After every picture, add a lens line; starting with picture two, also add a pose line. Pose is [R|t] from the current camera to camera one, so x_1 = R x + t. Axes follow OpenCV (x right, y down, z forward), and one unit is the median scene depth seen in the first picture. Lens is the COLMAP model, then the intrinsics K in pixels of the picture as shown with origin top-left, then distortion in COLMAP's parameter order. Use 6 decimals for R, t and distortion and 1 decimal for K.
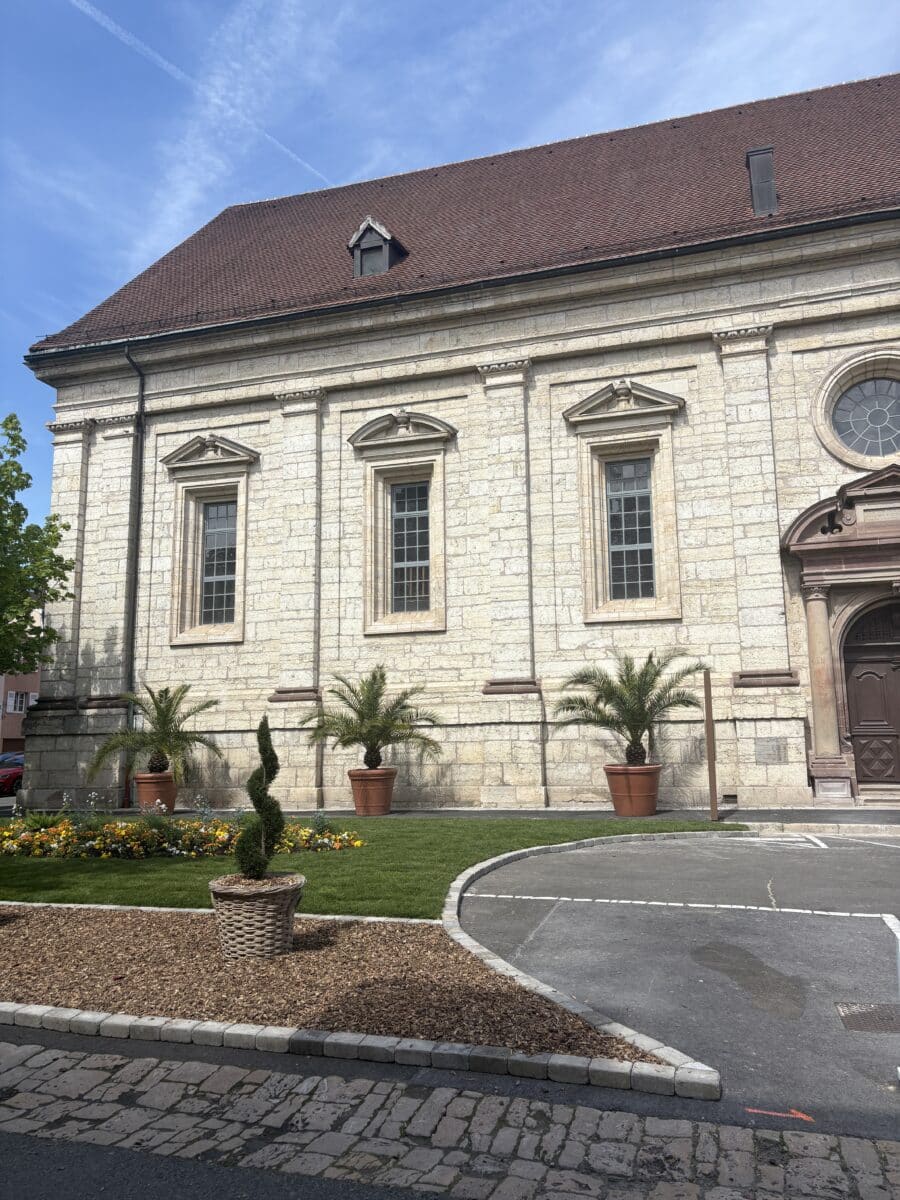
lens RADIAL K [[907.5, 0, 450.0], [0, 907.5, 600.0], [0, 0, 1]] dist [0.046142, -0.003597]
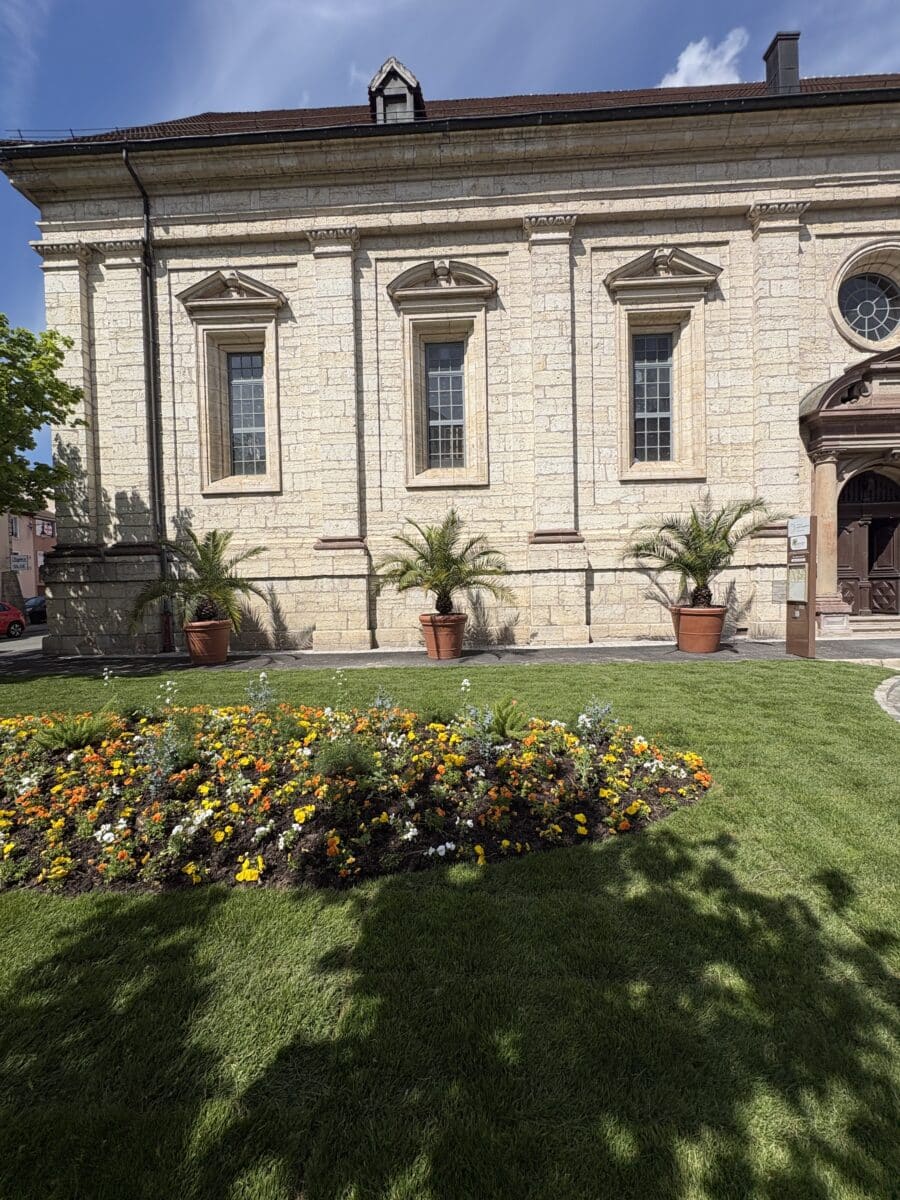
lens RADIAL K [[474.0, 0, 450.0], [0, 474.0, 600.0], [0, 0, 1]] dist [-0.001368, 0.000204]
pose [[0.968795, -0.015895, 0.247351, -0.191551], [-0.031165, 0.982210, 0.185182, 0.065914], [-0.245894, -0.187112, 0.951065, 0.457627]]
